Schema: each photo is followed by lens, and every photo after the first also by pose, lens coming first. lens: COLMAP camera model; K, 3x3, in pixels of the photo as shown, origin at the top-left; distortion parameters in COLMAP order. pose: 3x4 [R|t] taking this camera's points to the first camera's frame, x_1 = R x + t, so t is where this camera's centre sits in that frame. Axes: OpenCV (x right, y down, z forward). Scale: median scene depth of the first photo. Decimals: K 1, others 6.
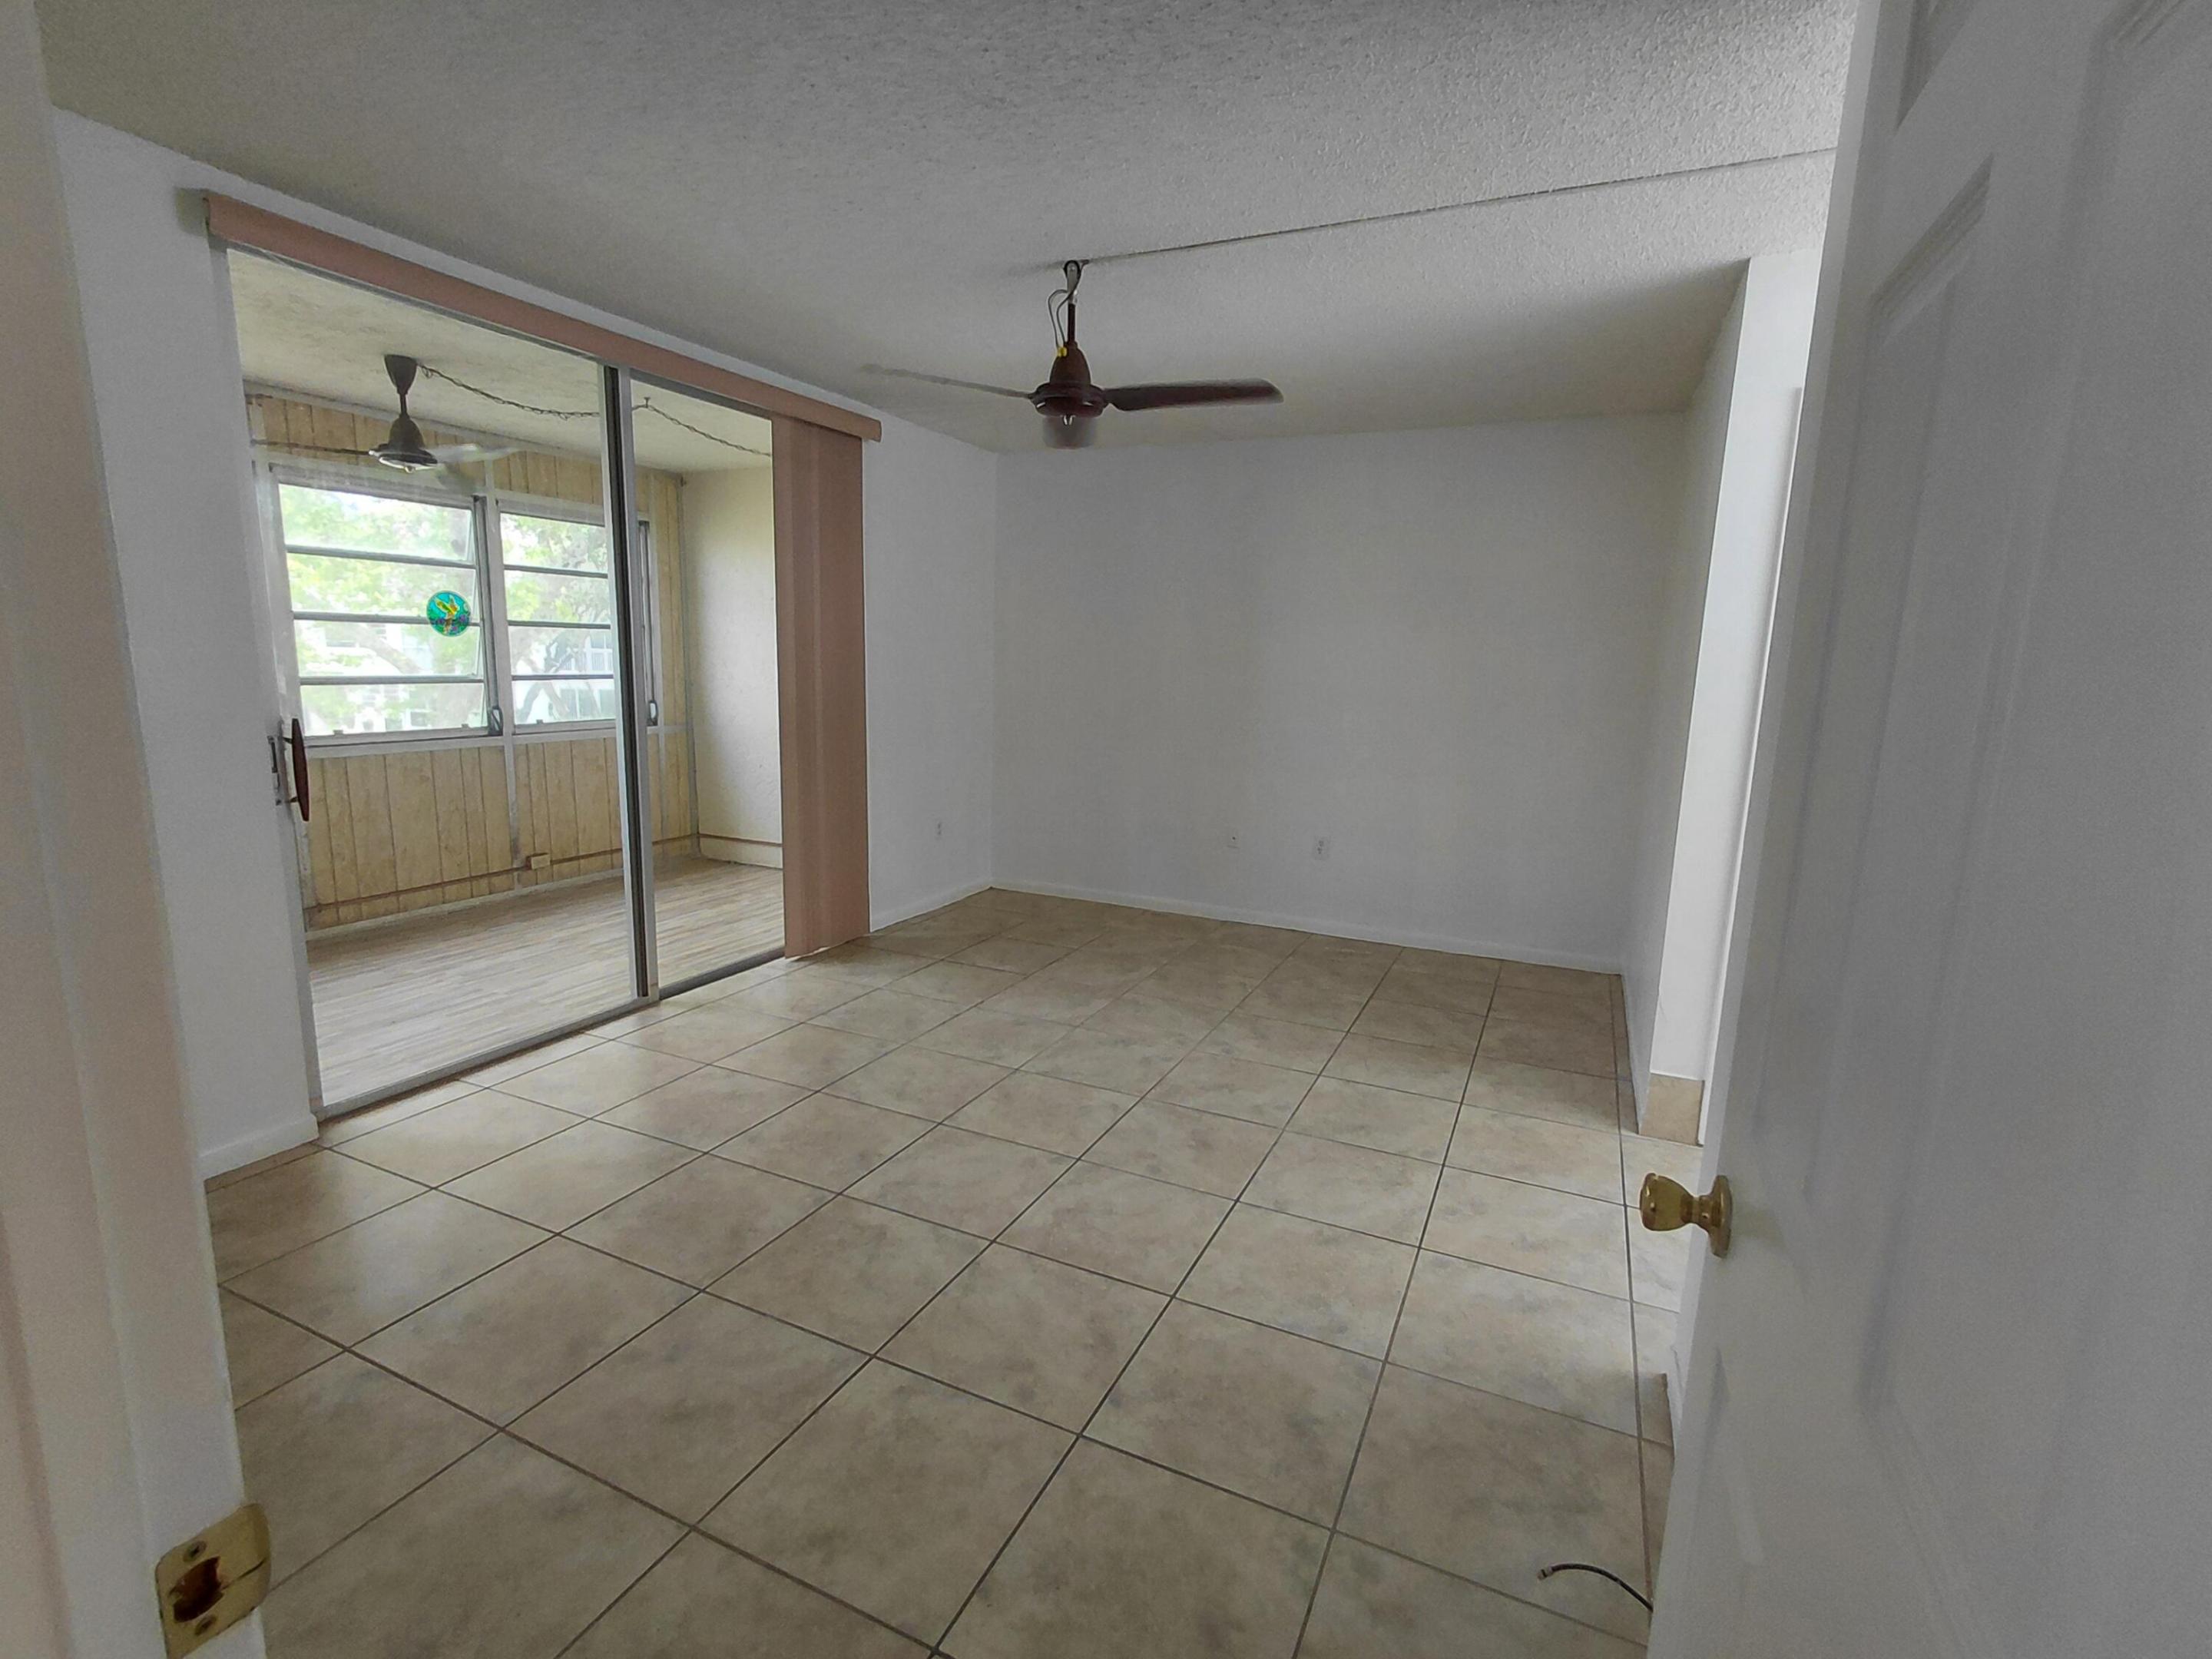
lens RADIAL K [[1023.0, 0, 1128.3], [0, 1023.0, 842.2], [0, 0, 1]] dist [-0.022457, 0.010796]
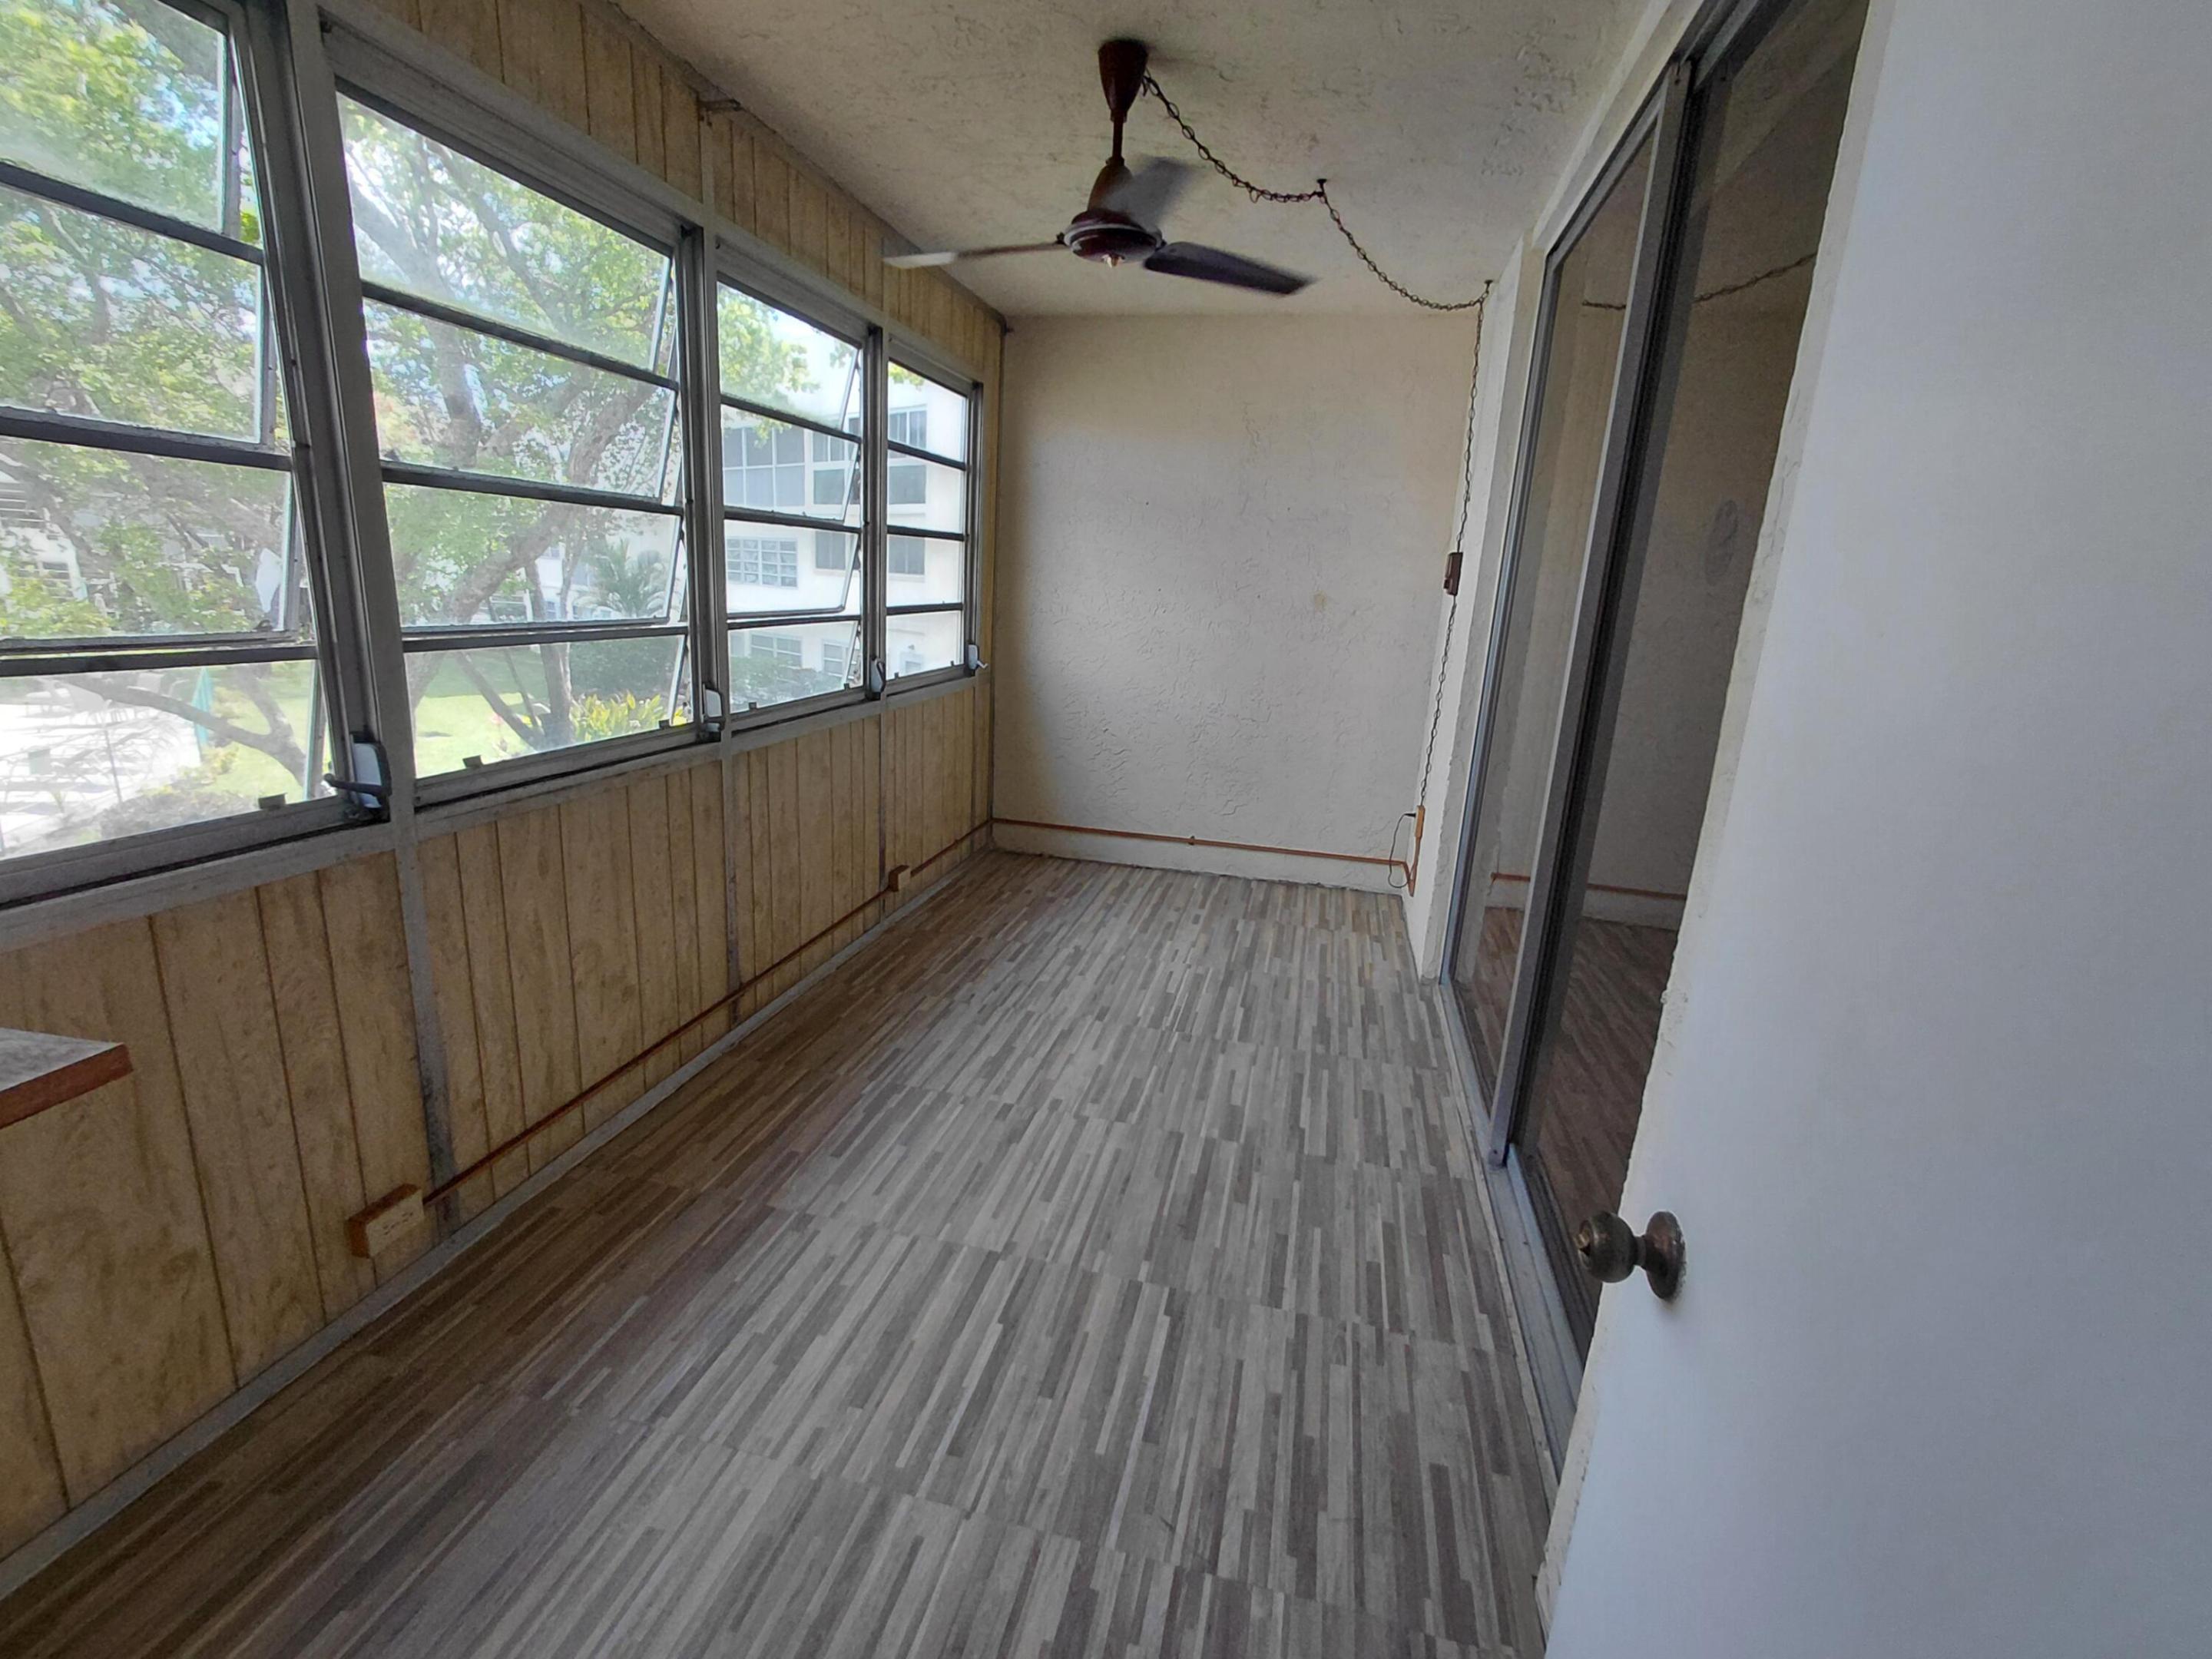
lens RADIAL K [[1032.1, 0, 1090.0], [0, 1032.1, 845.0], [0, 0, 1]] dist [-0.023942, 0.018599]
pose [[0.982683, -0.023769, 0.183765, -1.173406], [0.007602, 0.996075, 0.088183, -0.131929], [-0.185139, -0.085259, 0.979007, 0.578305]]
